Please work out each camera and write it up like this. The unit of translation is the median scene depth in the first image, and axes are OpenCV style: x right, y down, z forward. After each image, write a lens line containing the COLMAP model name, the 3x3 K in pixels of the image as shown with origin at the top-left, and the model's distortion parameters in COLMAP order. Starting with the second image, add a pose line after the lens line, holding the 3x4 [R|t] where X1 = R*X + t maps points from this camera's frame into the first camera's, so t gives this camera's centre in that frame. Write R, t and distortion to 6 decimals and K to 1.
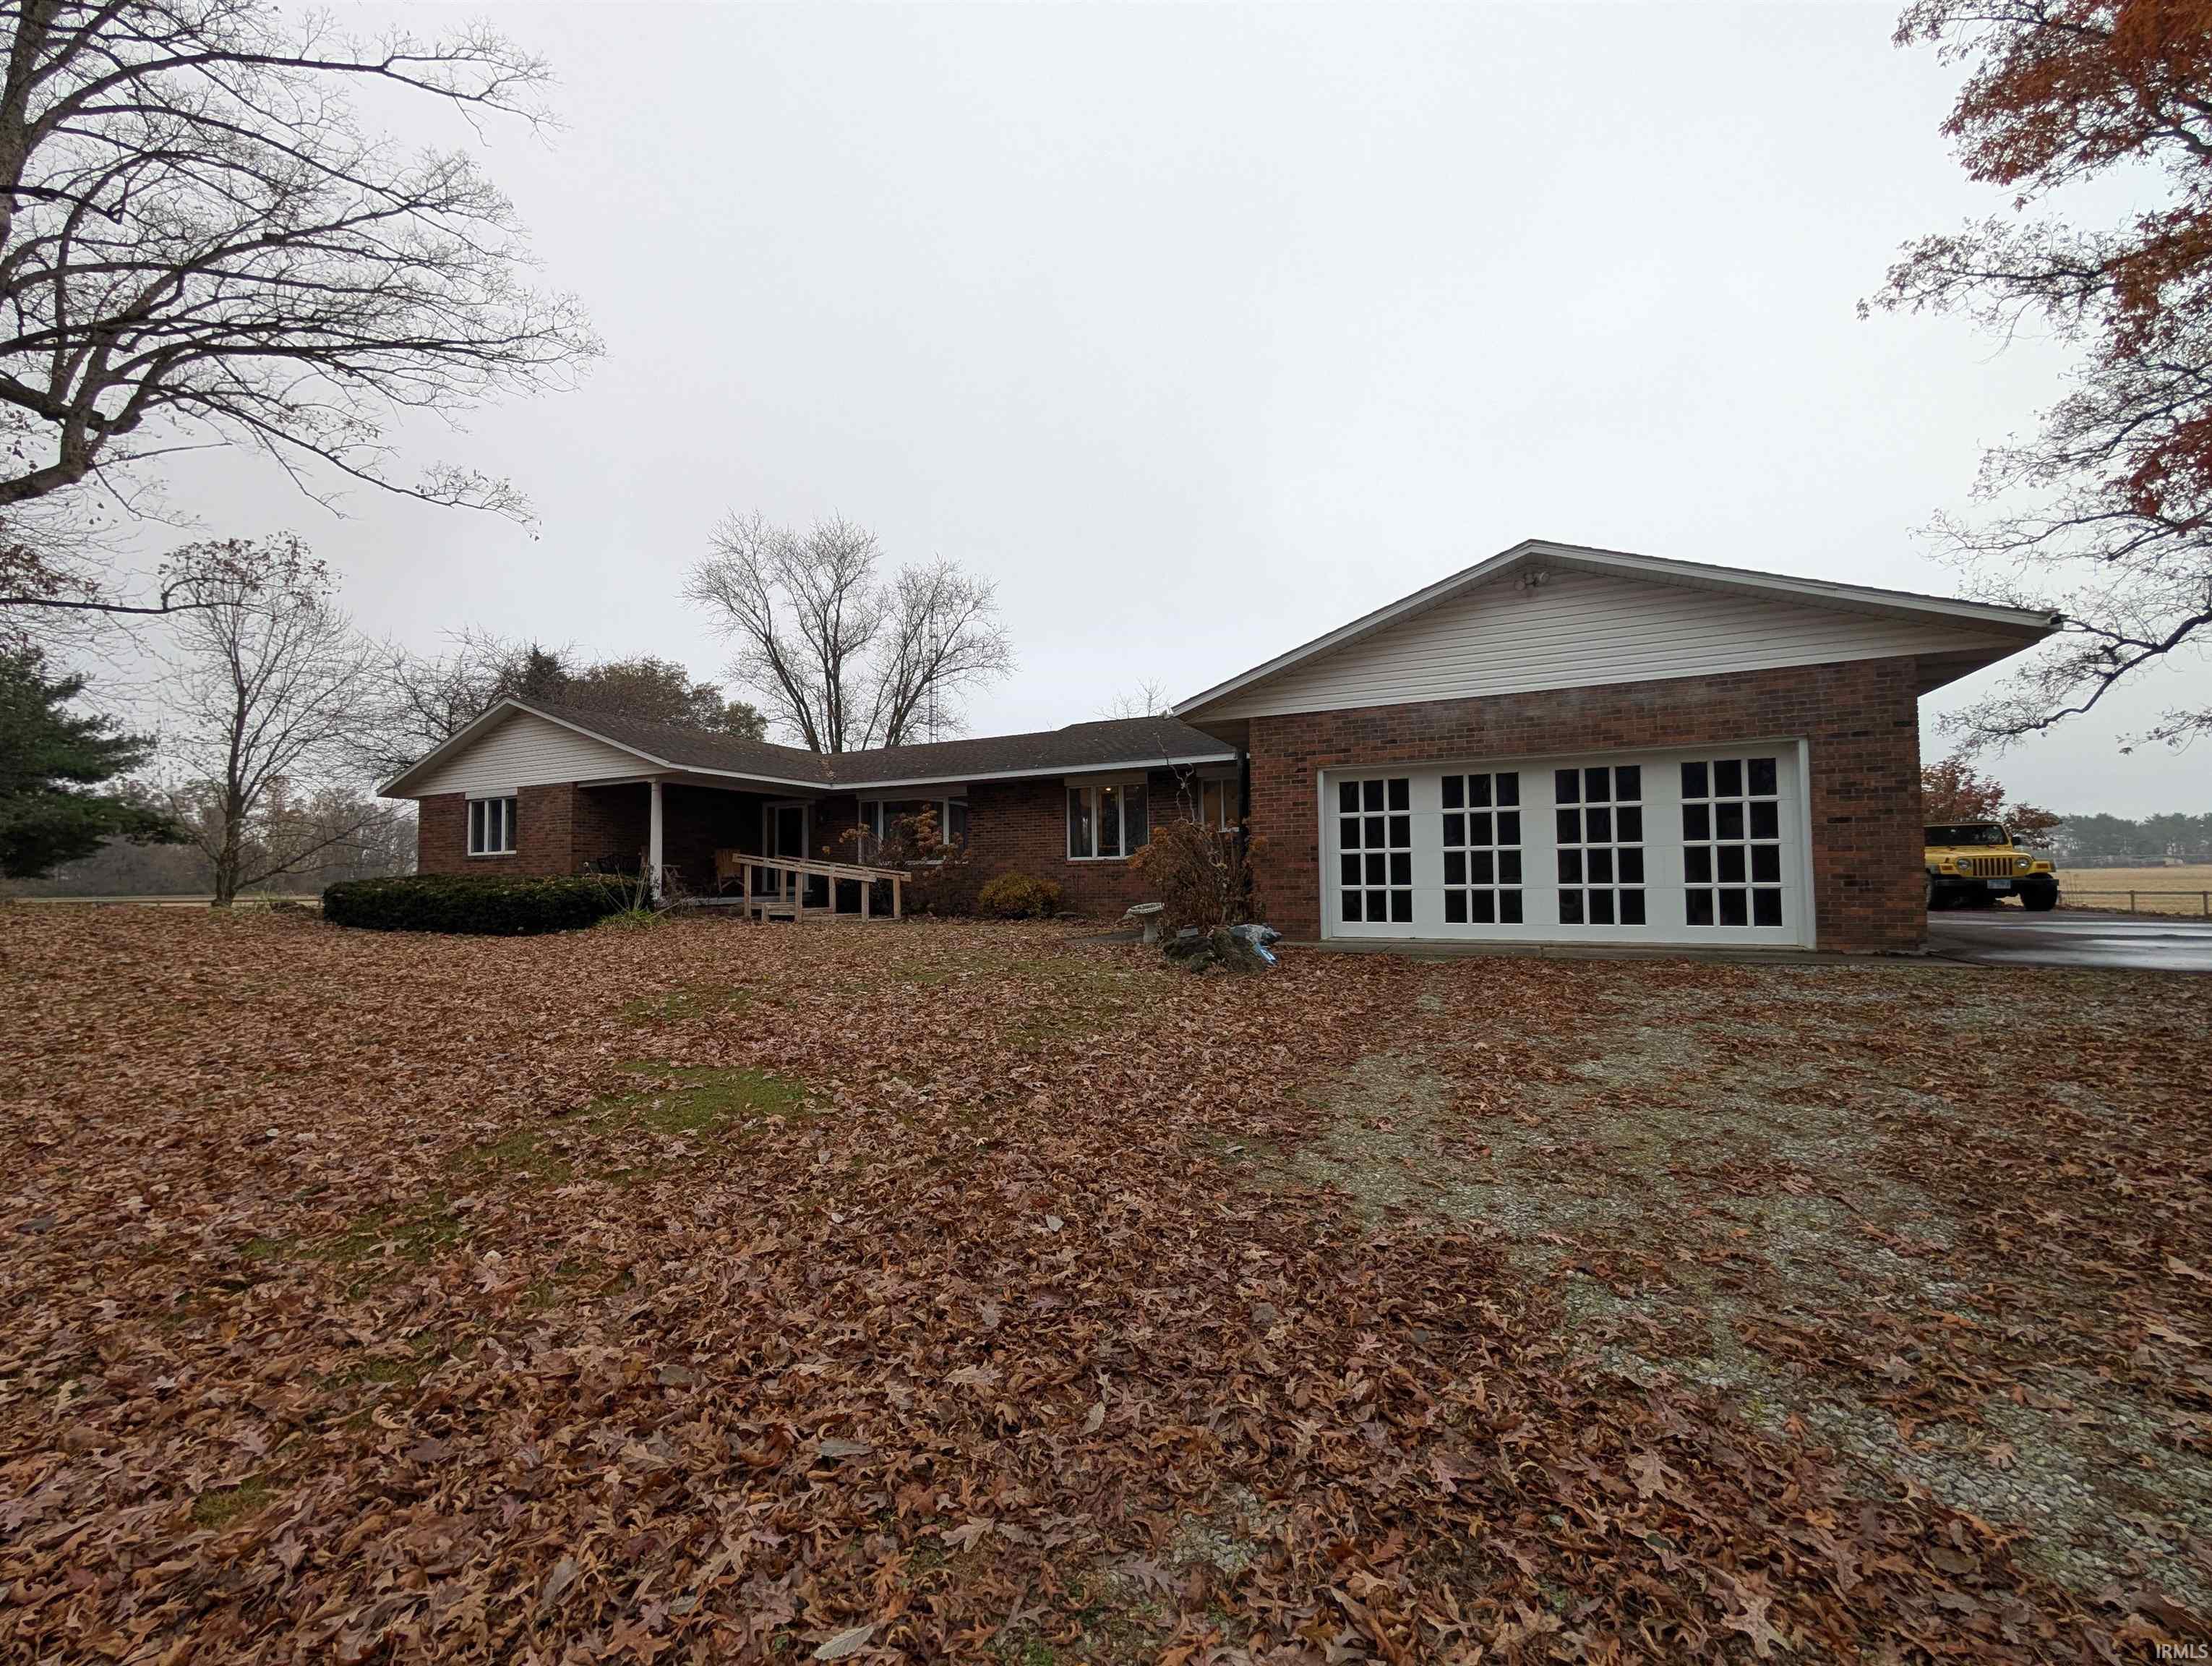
lens RADIAL K [[839.3, 0, 1099.0], [0, 839.3, 839.2], [0, 0, 1]] dist [-0.000773, 0.000013]
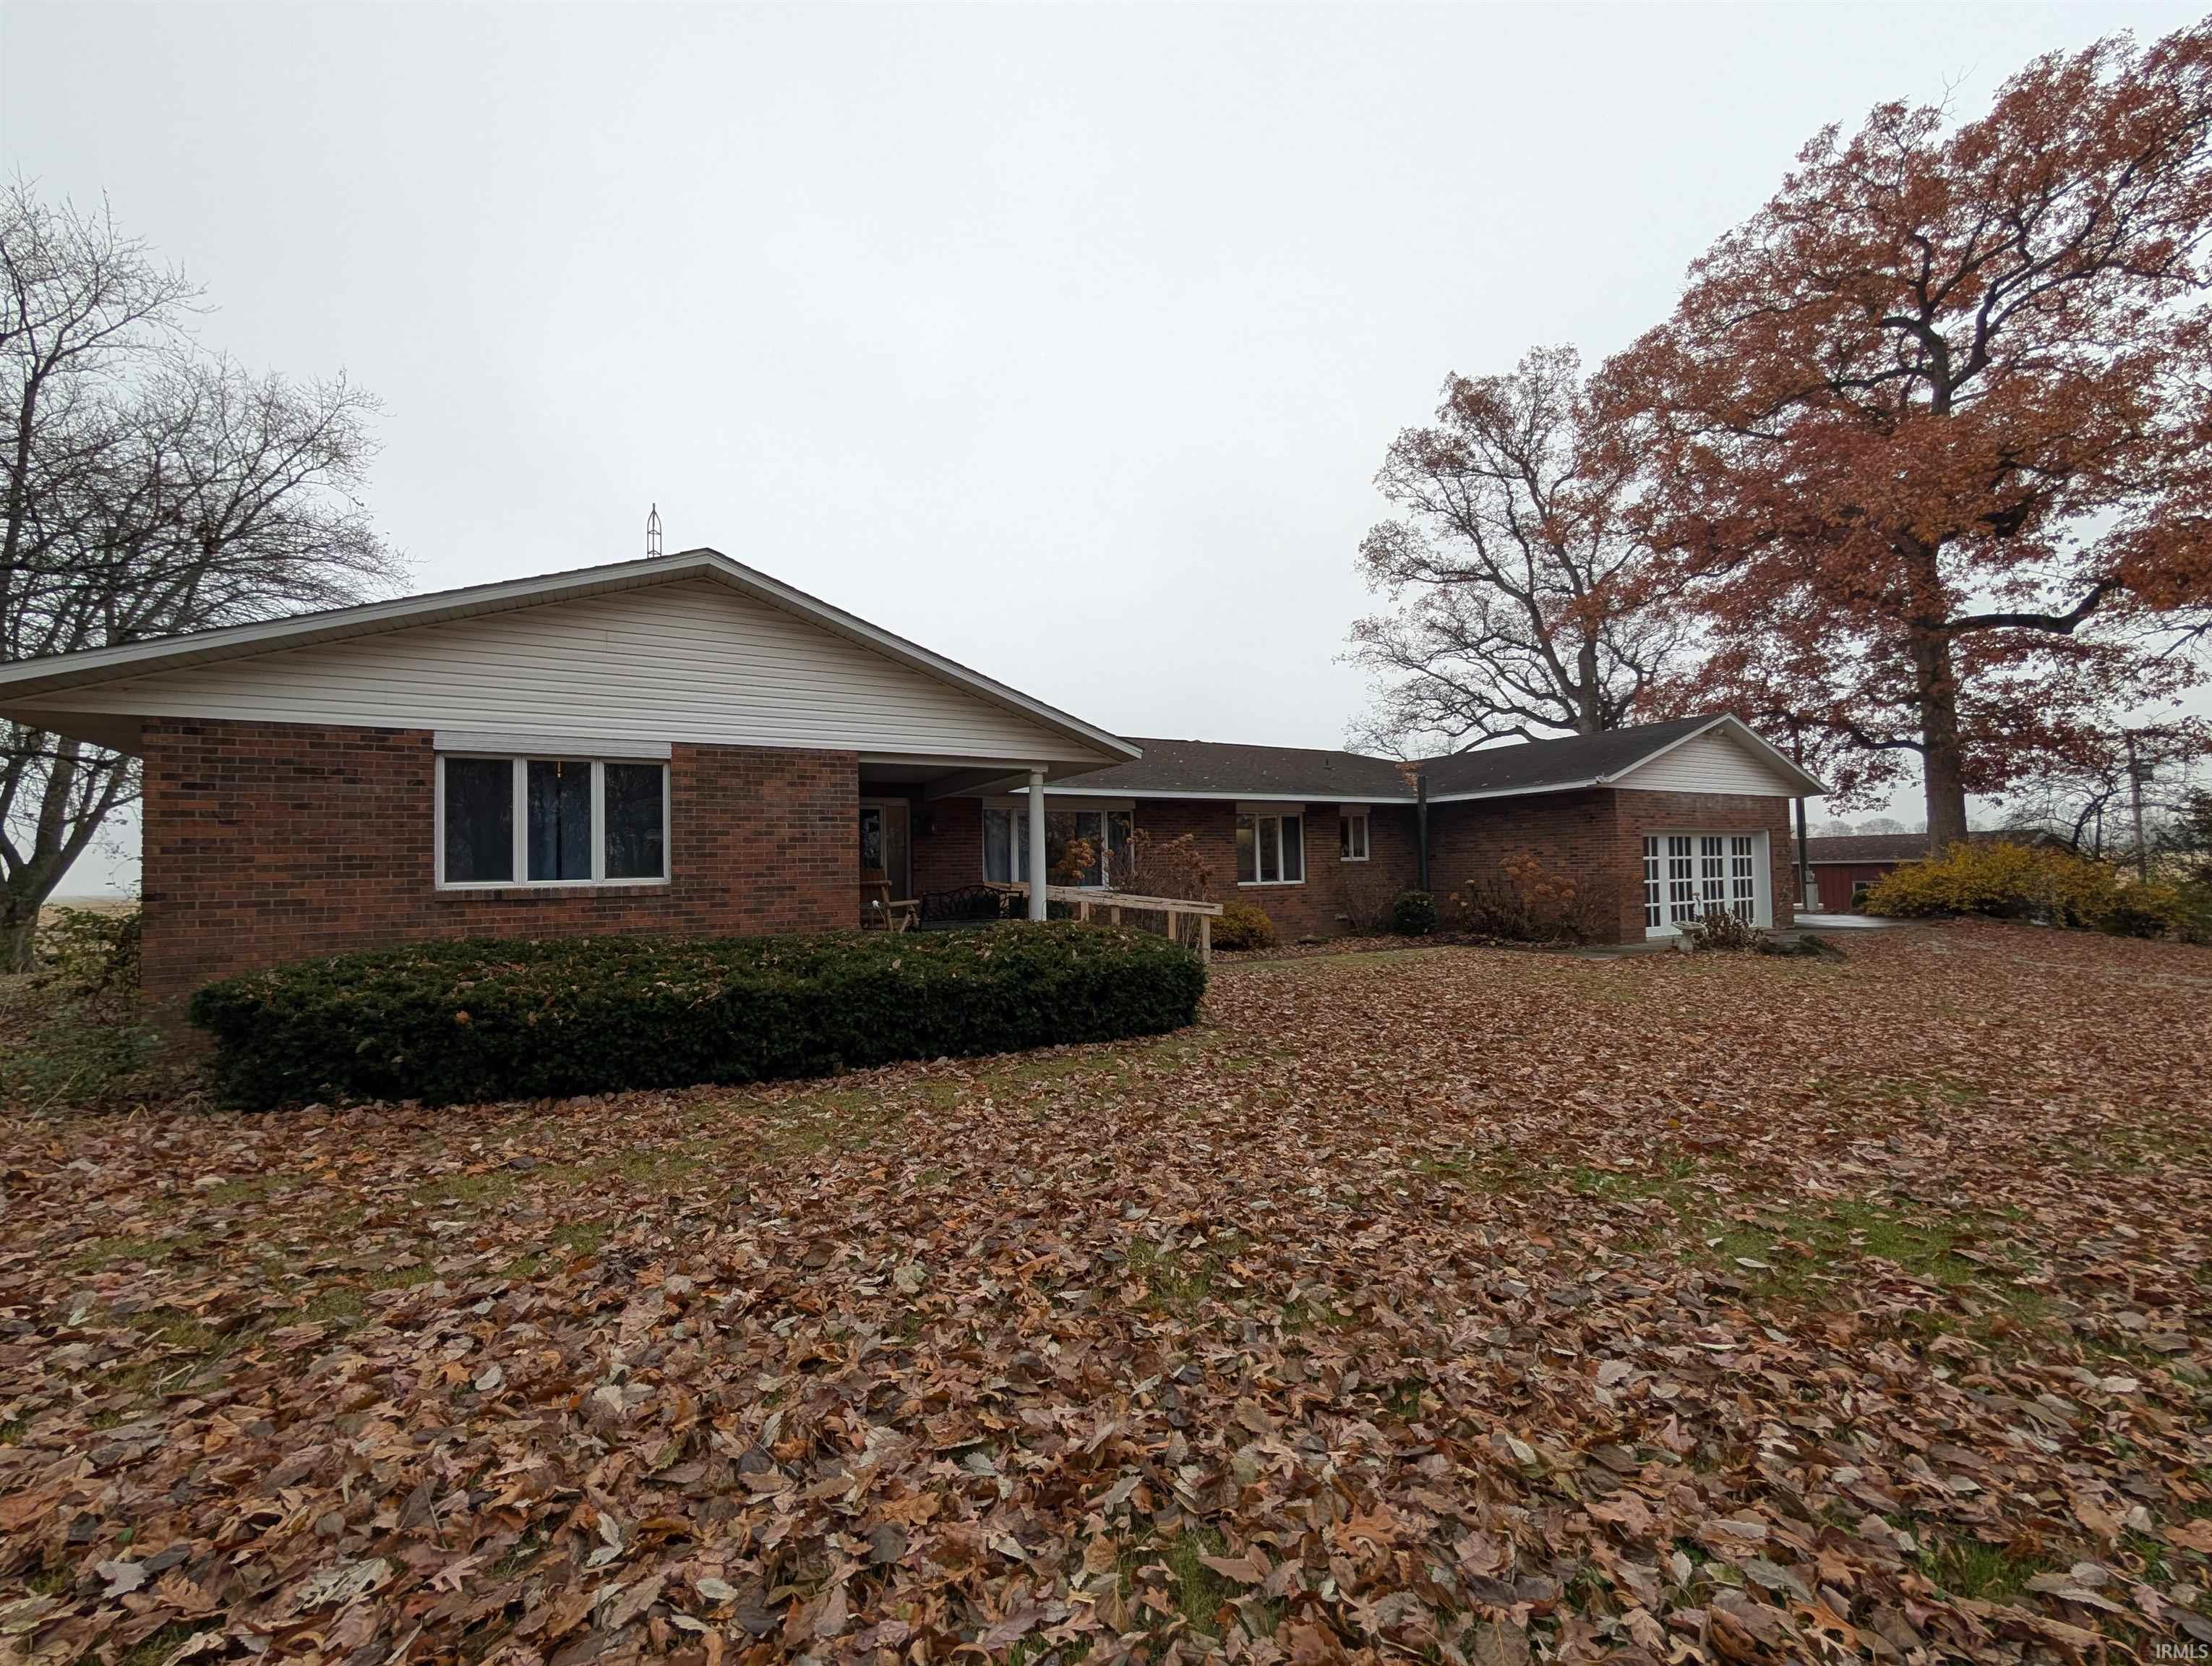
lens RADIAL K [[839.3, 0, 1099.0], [0, 839.3, 839.2], [0, 0, 1]] dist [-0.000773, 0.000013]
pose [[0.600708, 0.034960, 0.798704, -0.955989], [-0.019127, 0.999386, -0.029359, 0.000169], [-0.799239, 0.002359, 0.601008, 0.555540]]
